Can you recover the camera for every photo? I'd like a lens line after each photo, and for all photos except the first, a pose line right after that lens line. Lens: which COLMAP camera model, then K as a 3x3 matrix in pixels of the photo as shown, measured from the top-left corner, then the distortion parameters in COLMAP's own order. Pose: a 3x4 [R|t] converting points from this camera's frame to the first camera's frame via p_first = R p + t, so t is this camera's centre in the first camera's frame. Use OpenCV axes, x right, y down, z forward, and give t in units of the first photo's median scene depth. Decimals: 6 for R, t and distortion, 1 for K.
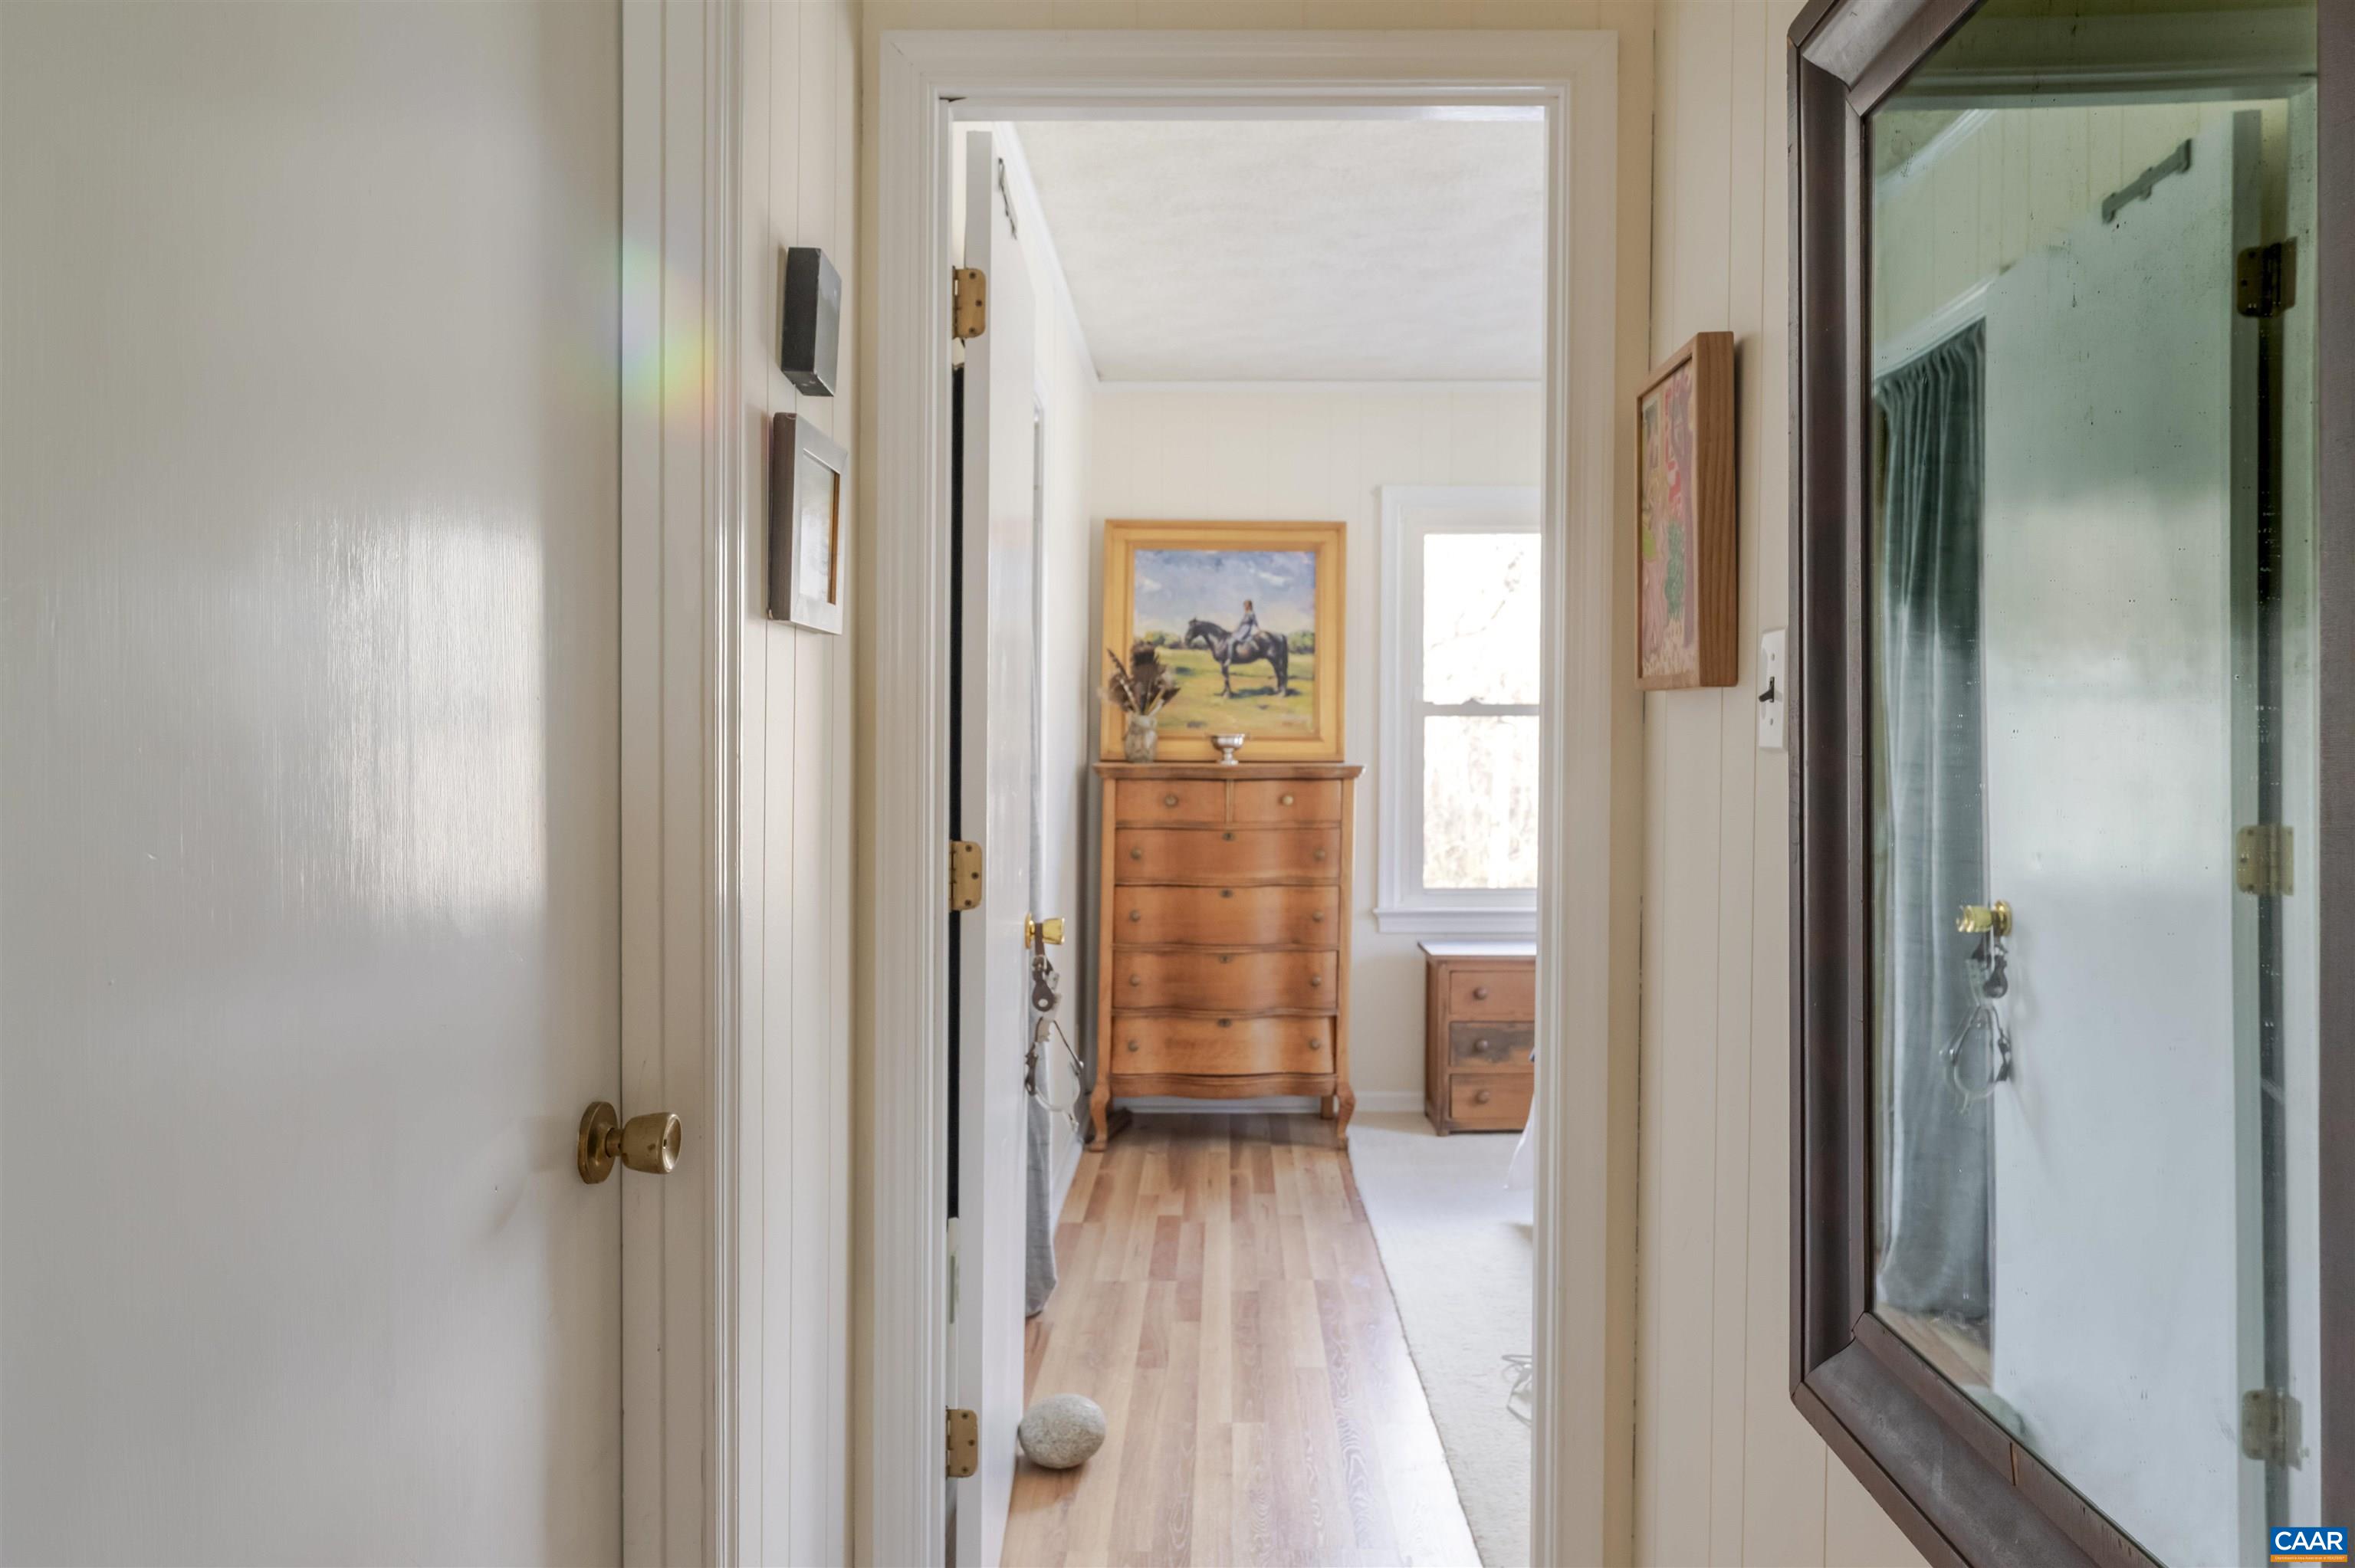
lens RADIAL K [[1420.8, 0, 1179.0], [0, 1420.8, 770.1], [0, 0, 1]] dist [-0.000890, 0.000006]
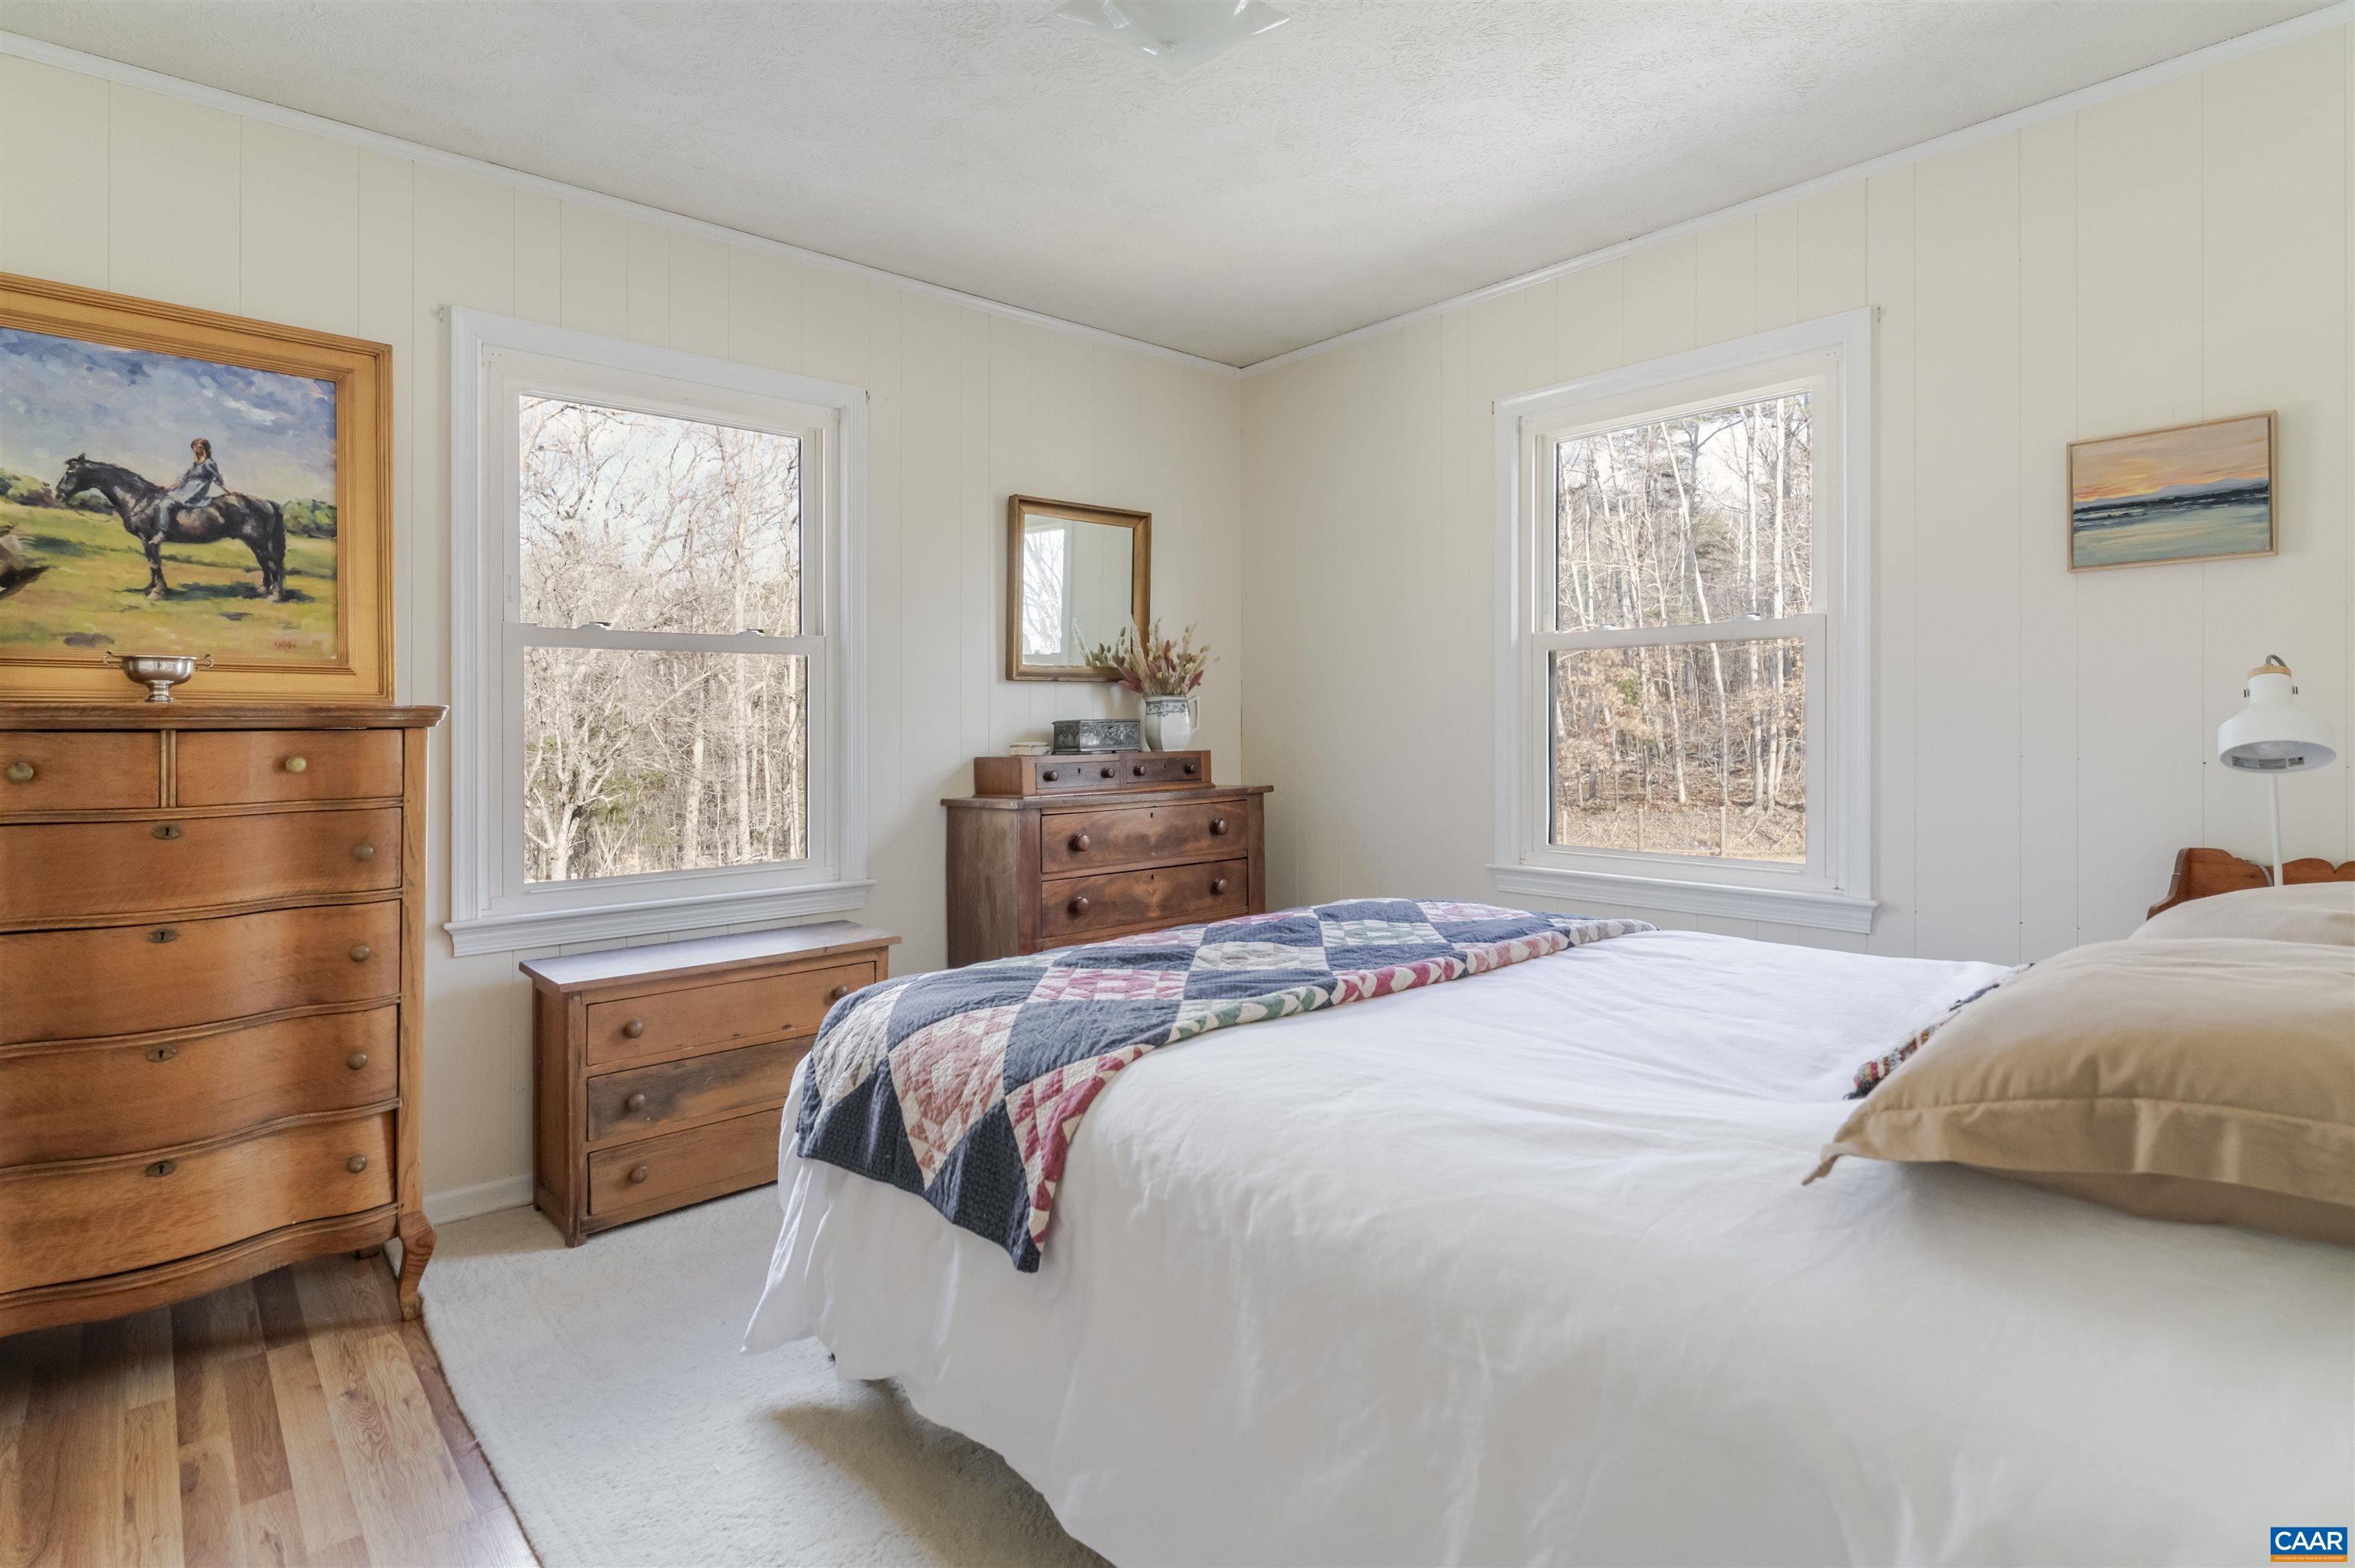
lens RADIAL K [[1153.1, 0, 1160.7], [0, 1153.1, 736.0], [0, 0, 1]] dist [-0.001056, -0.000038]
pose [[0.725936, -0.007291, 0.687724, 0.007366], [0.011914, 0.999927, -0.001974, 0.014253], [-0.687659, 0.009626, 0.725970, 0.395070]]
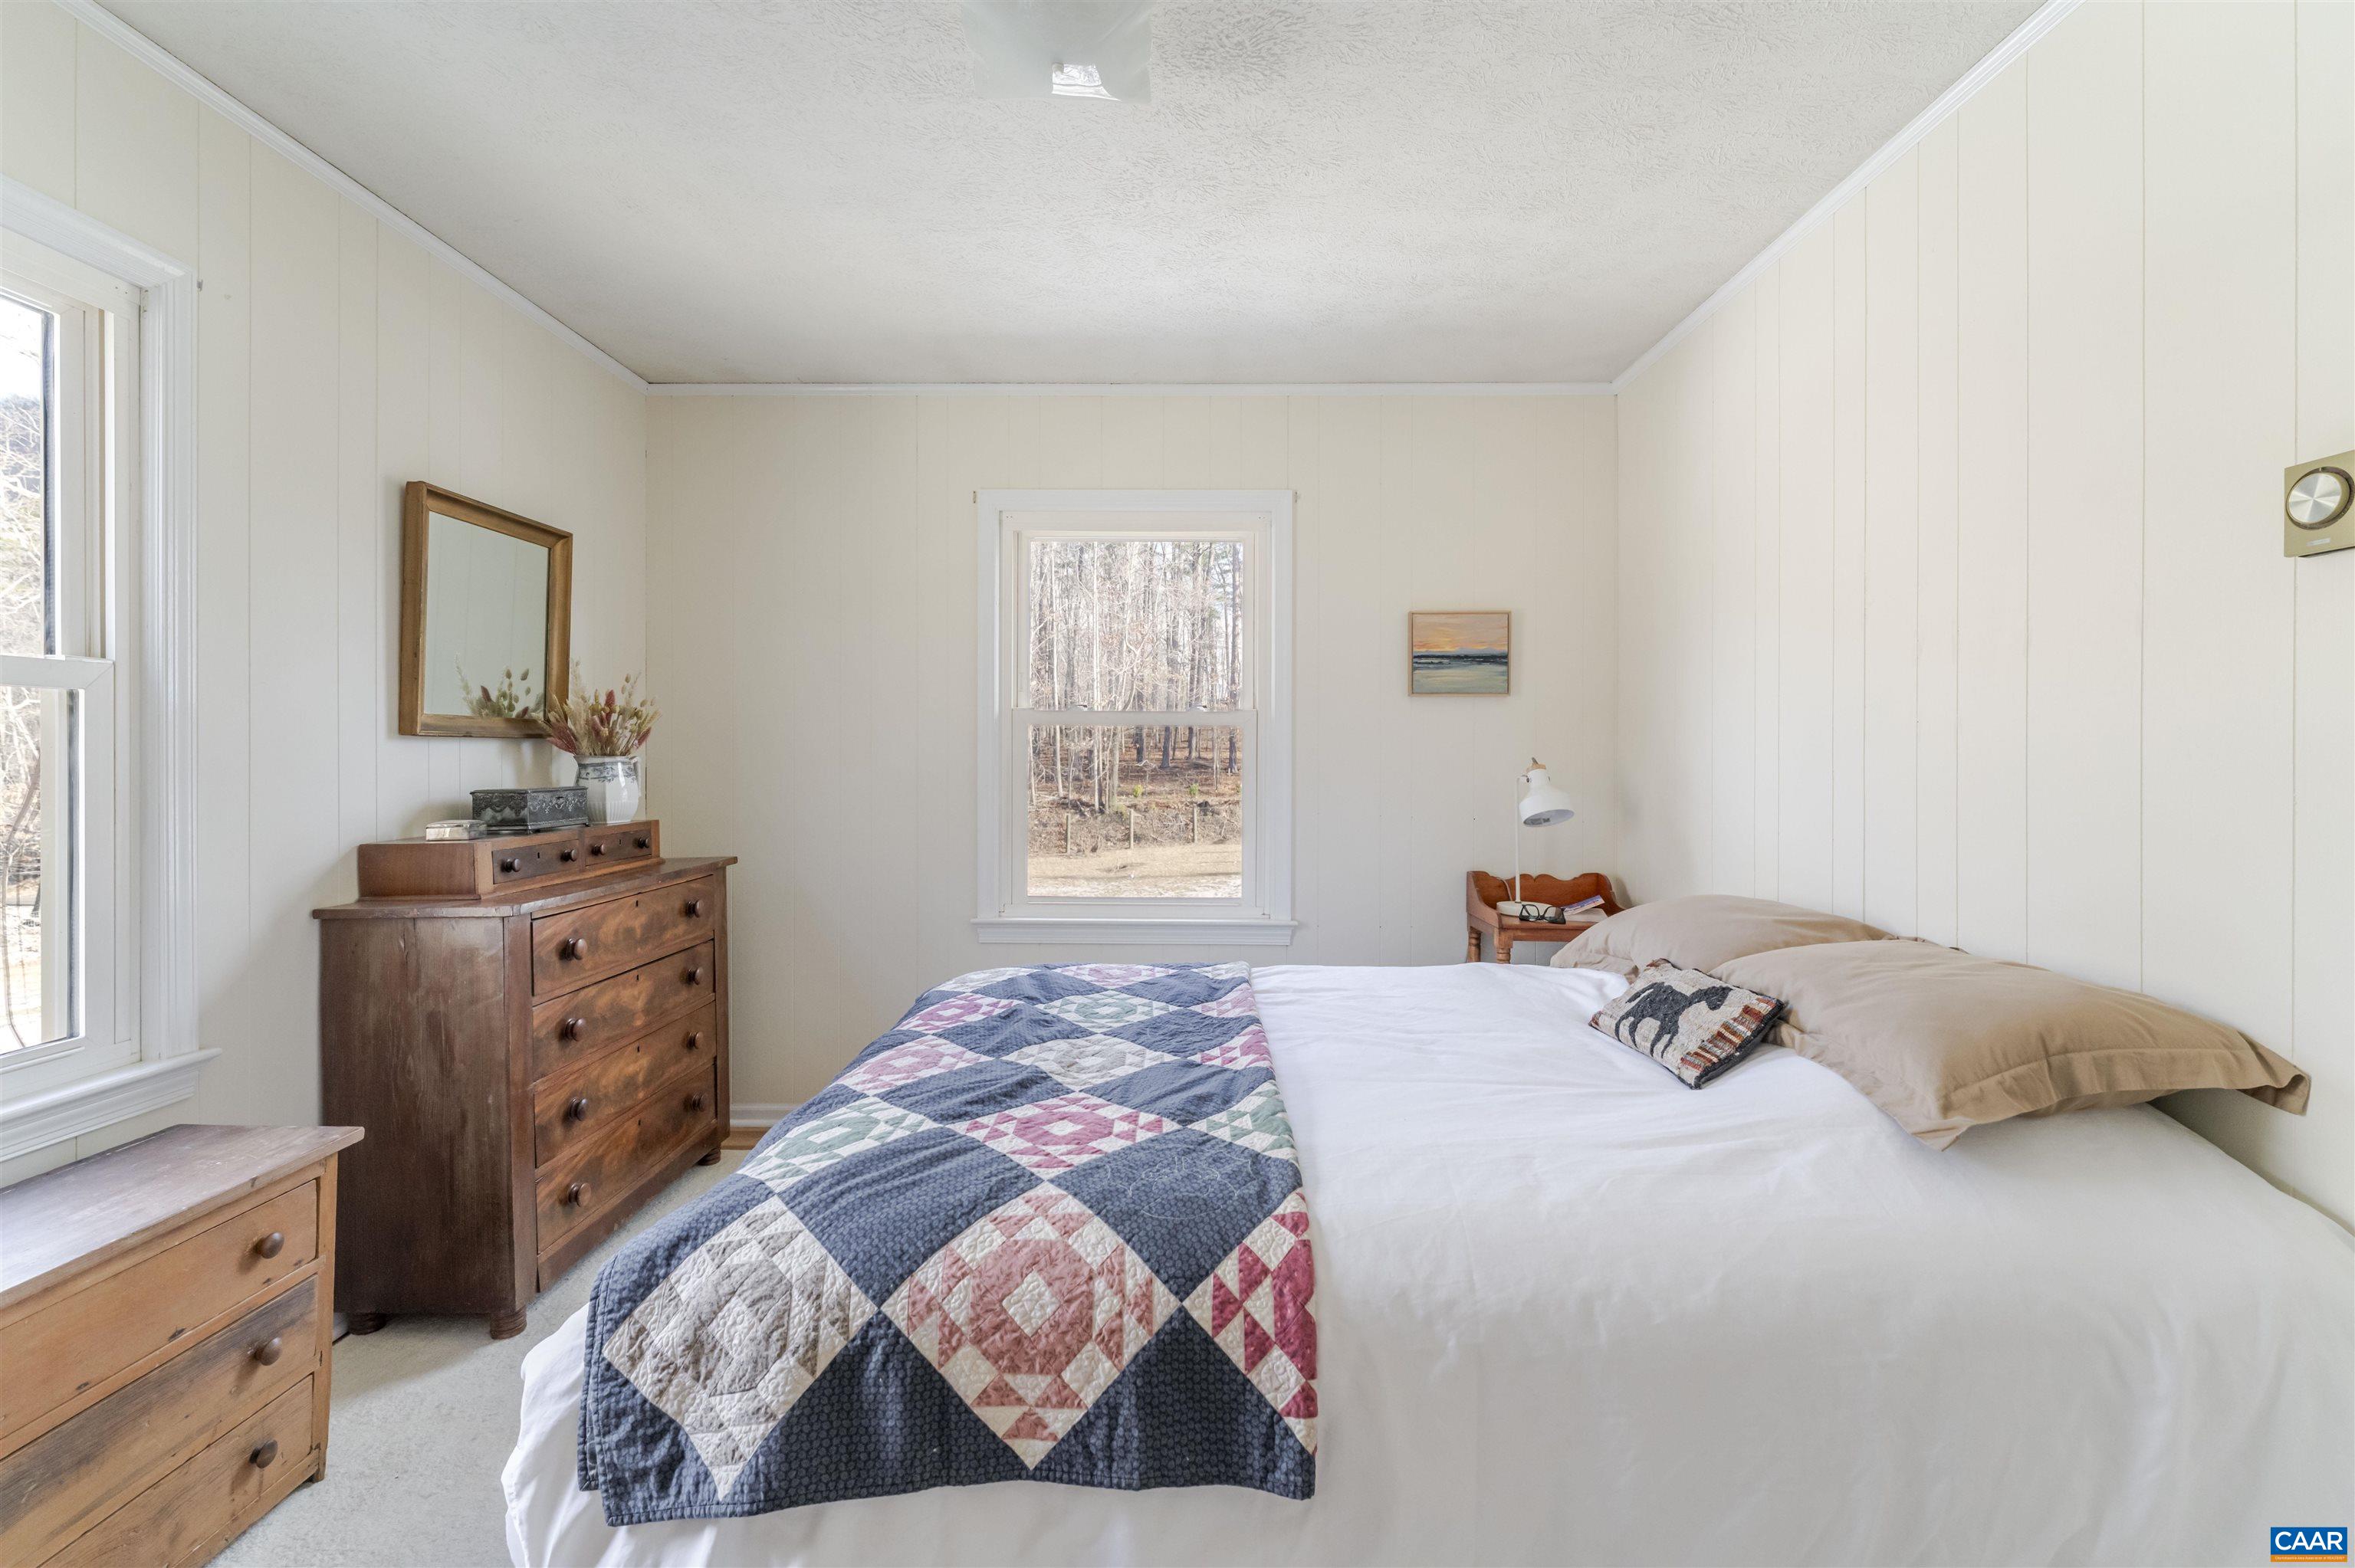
lens RADIAL K [[1001.2, 0, 1233.1], [0, 1001.2, 777.8], [0, 0, 1]] dist [-0.002776, -0.000003]
pose [[-0.020022, -0.008913, 0.999760, -0.036314], [0.007042, 0.999934, 0.009055, -0.011078], [-0.999775, 0.007222, -0.019958, 0.682418]]
